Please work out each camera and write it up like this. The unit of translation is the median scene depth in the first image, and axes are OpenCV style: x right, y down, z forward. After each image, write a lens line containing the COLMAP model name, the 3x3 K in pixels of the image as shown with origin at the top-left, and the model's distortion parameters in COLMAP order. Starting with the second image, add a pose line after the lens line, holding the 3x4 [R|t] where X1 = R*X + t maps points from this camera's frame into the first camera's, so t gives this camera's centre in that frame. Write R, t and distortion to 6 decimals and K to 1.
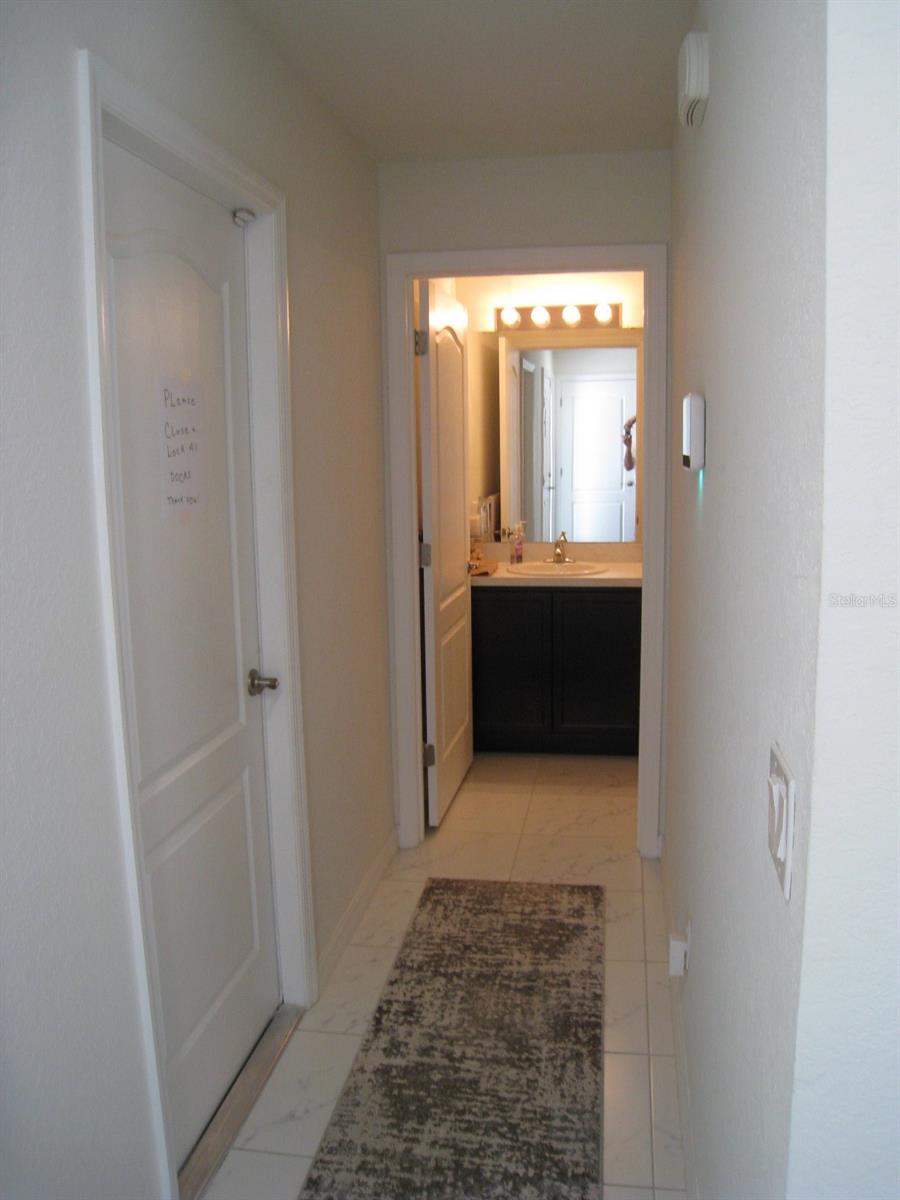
lens RADIAL K [[975.8, 0, 433.2], [0, 975.8, 604.4], [0, 0, 1]] dist [-0.166496, 0.104170]
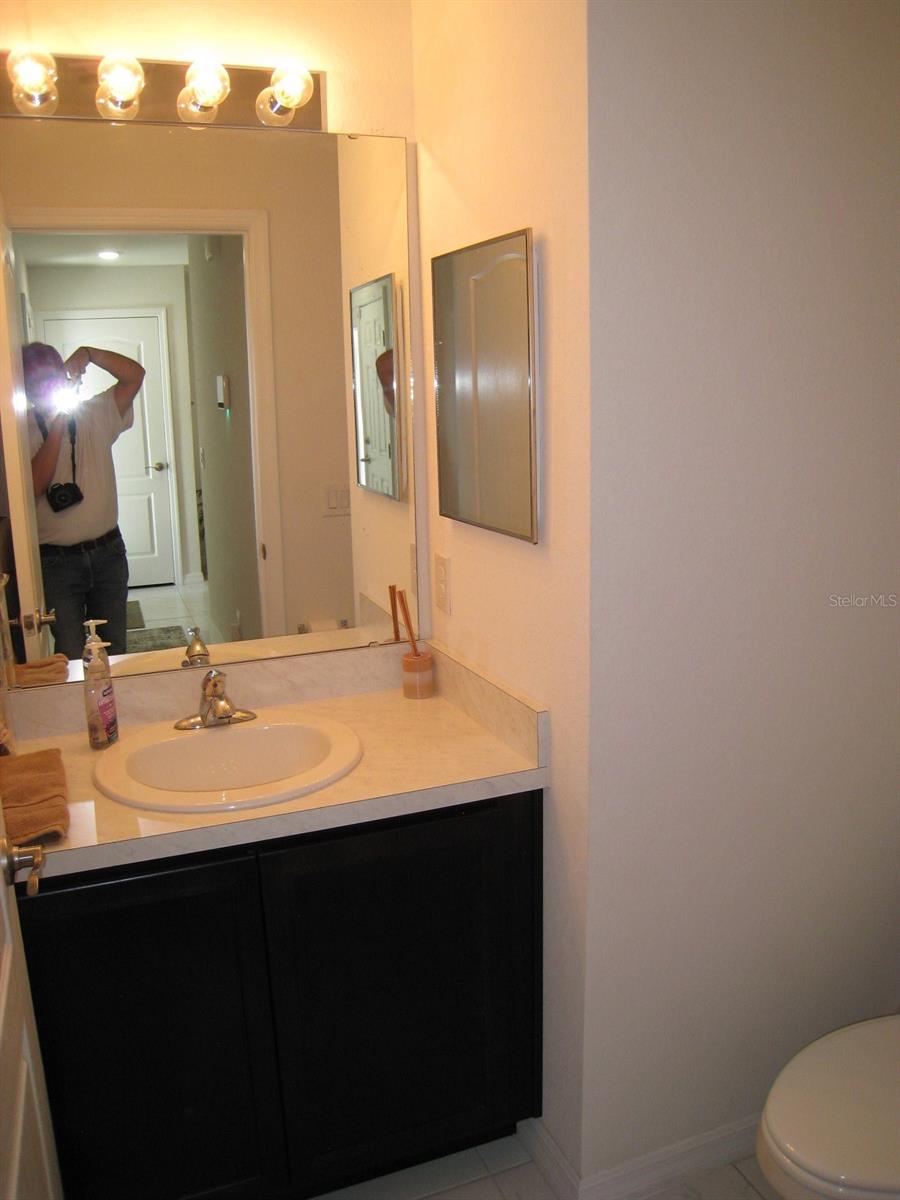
lens RADIAL K [[975.8, 0, 433.2], [0, 975.8, 604.4], [0, 0, 1]] dist [-0.166496, 0.104170]
pose [[0.850383, -0.094556, 0.517599, 0.006564], [0.074088, 0.995437, 0.060126, -0.094572], [-0.520922, -0.012782, 0.853508, 0.537891]]
